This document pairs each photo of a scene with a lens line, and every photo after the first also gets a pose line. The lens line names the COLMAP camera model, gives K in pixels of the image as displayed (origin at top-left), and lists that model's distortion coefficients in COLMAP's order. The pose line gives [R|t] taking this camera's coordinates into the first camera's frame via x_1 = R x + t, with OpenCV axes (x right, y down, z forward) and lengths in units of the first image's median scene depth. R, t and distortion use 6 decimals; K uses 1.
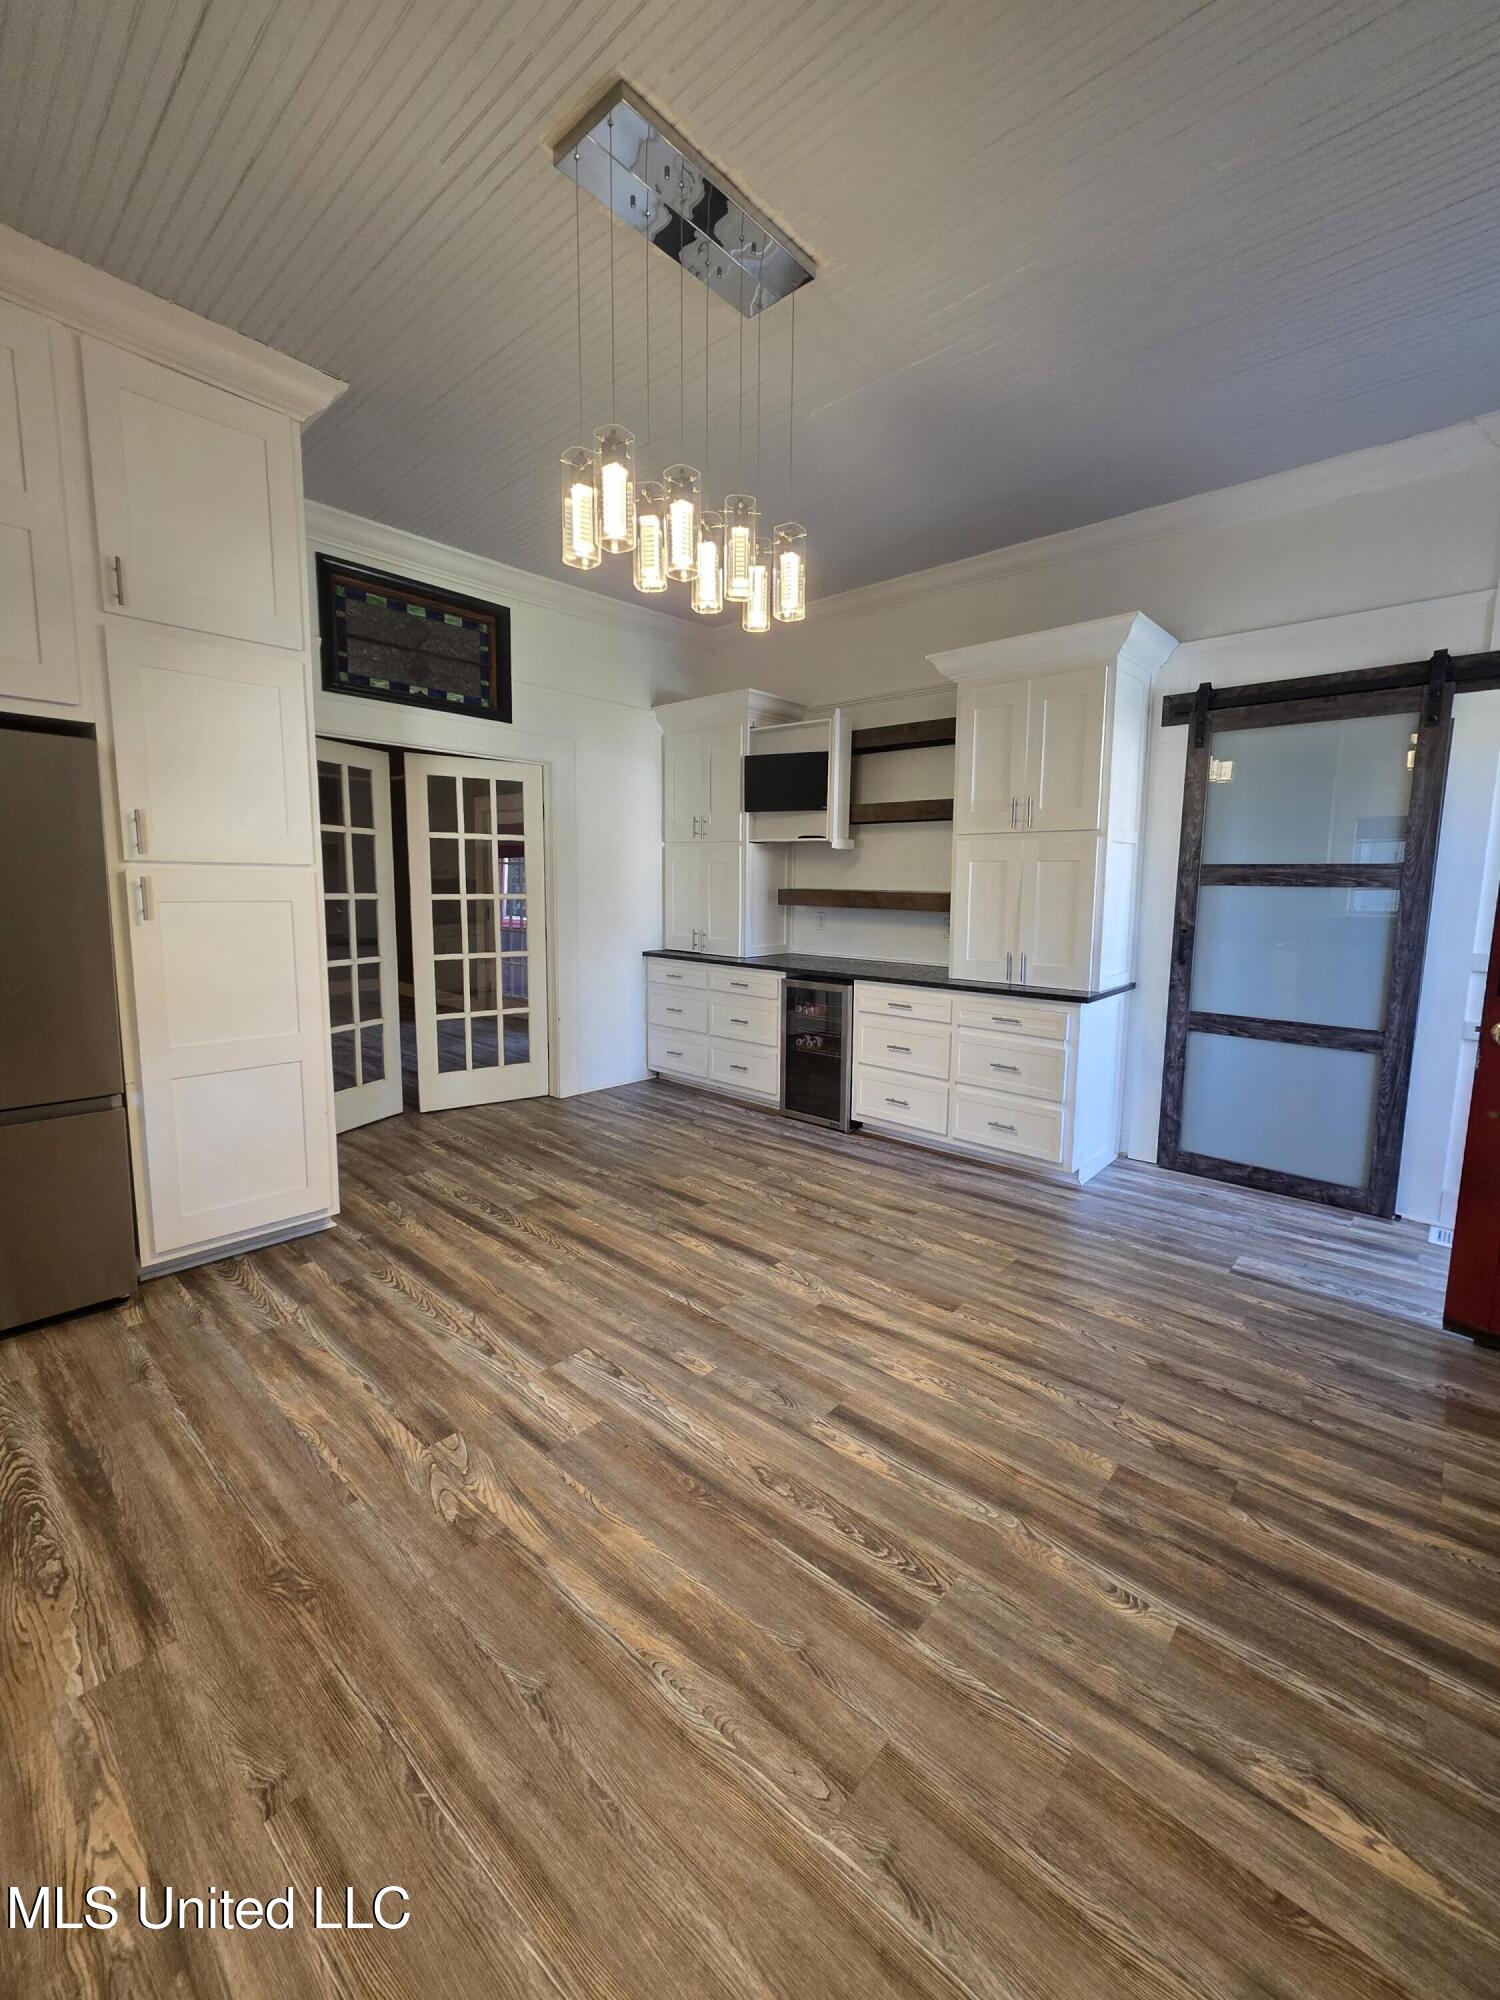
lens RADIAL K [[800.8, 0, 753.1], [0, 800.8, 991.1], [0, 0, 1]] dist [0.000414, -0.000109]
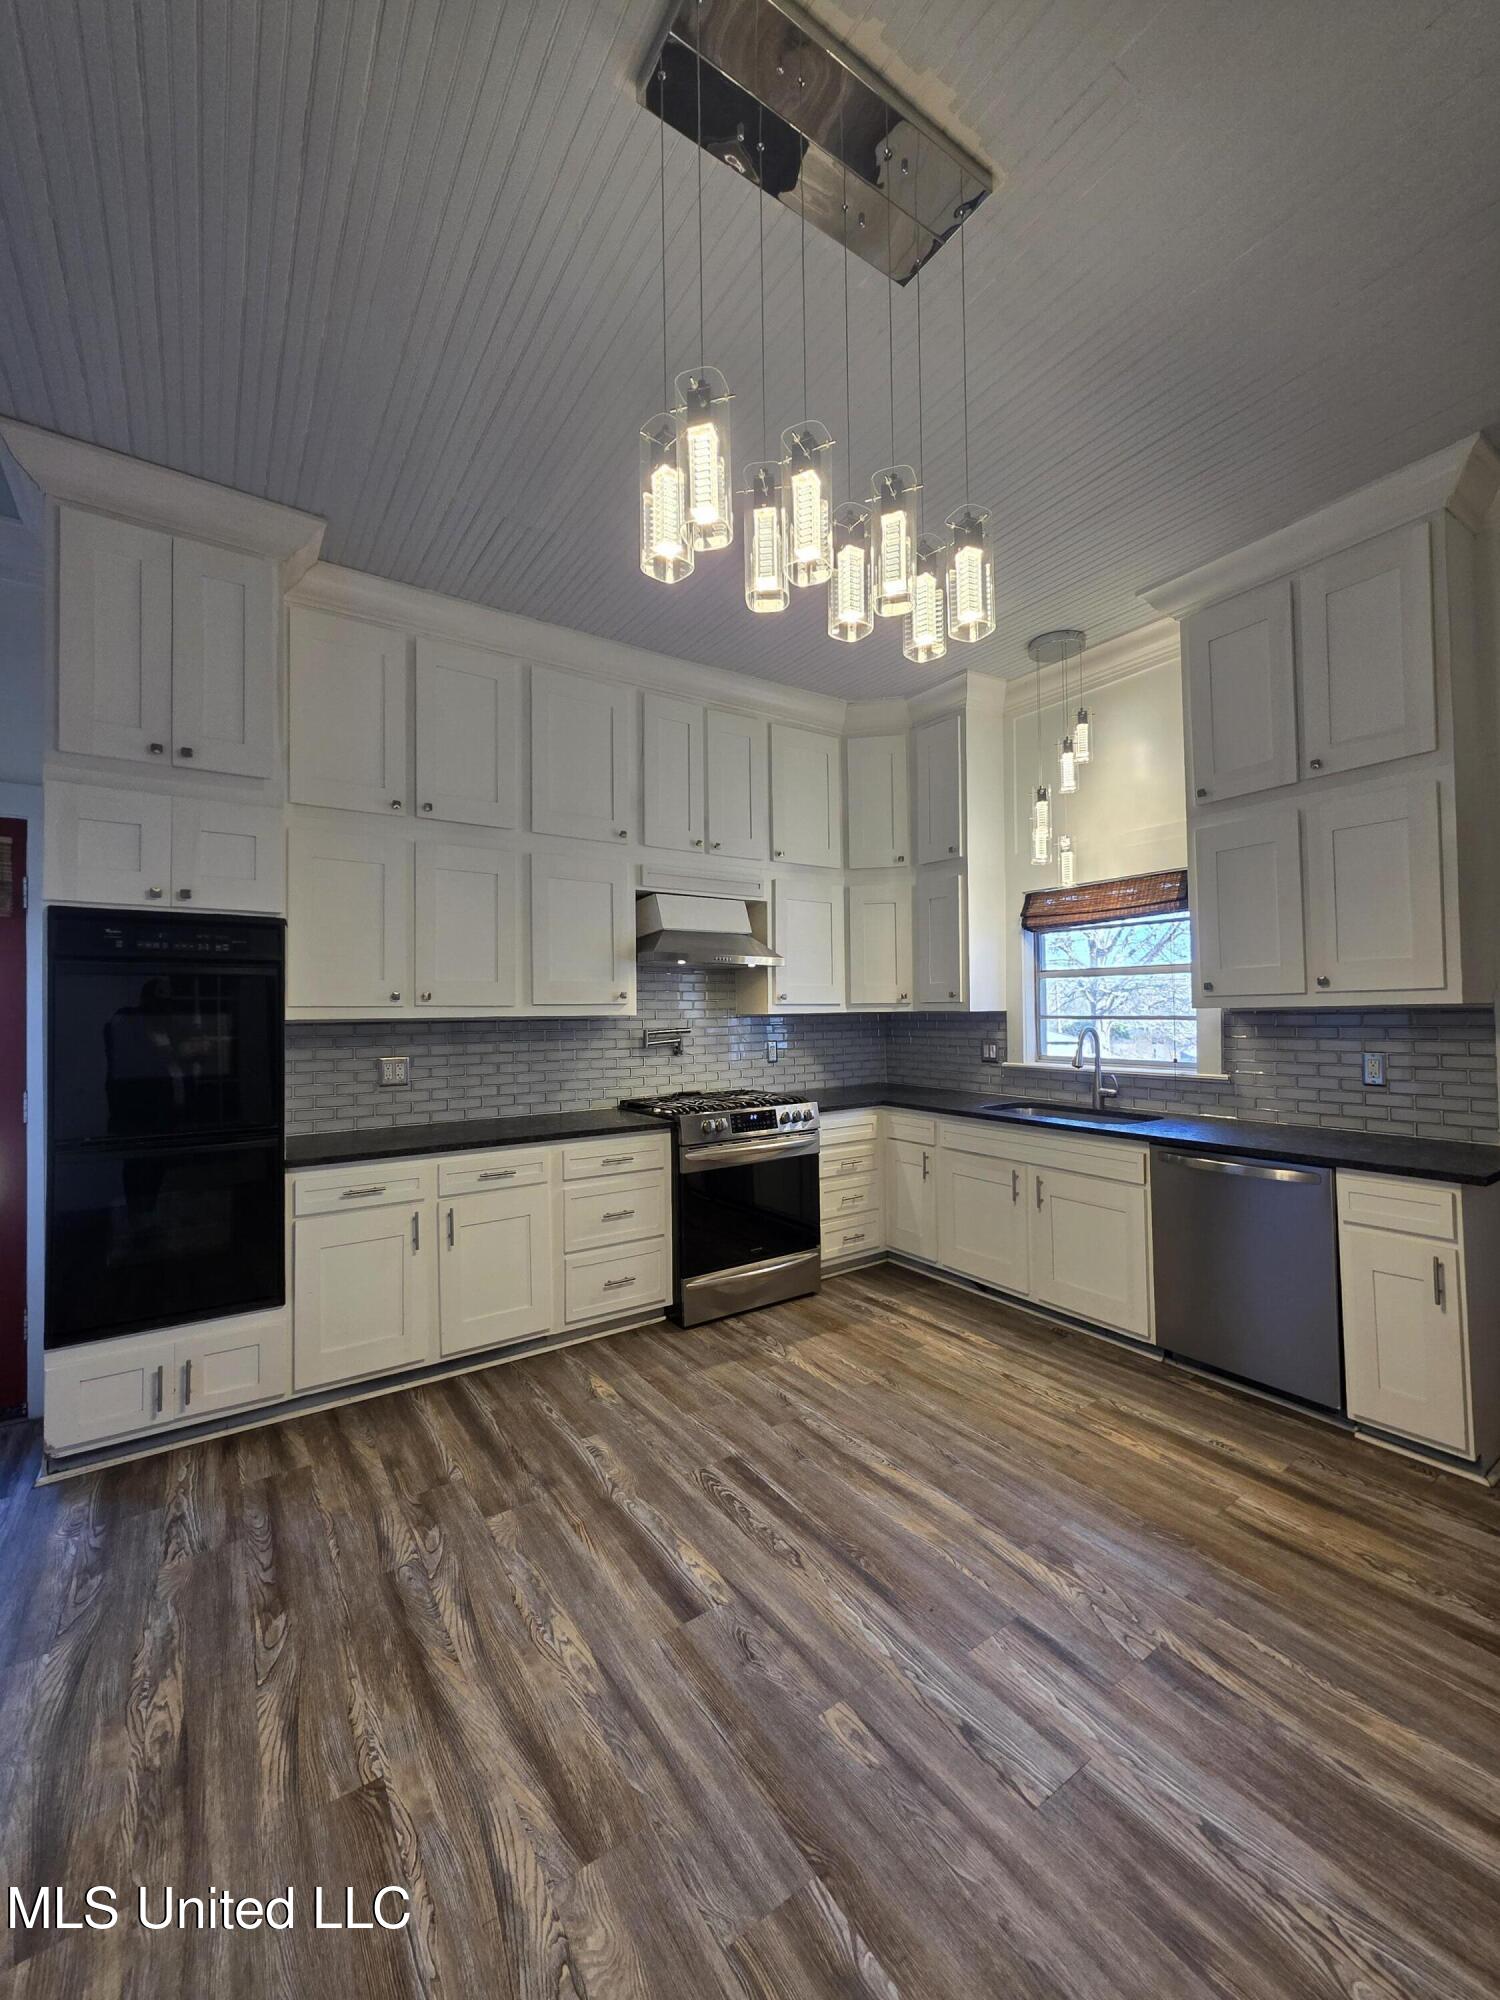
lens RADIAL K [[800.8, 0, 750.6], [0, 800.8, 991.1], [0, 0, 1]] dist [0.000414, -0.000109]
pose [[-0.970495, 0.008102, 0.240987, -0.181002], [0.034770, 0.993692, 0.106619, -0.250508], [-0.238603, 0.111853, -0.964654, 1.835192]]
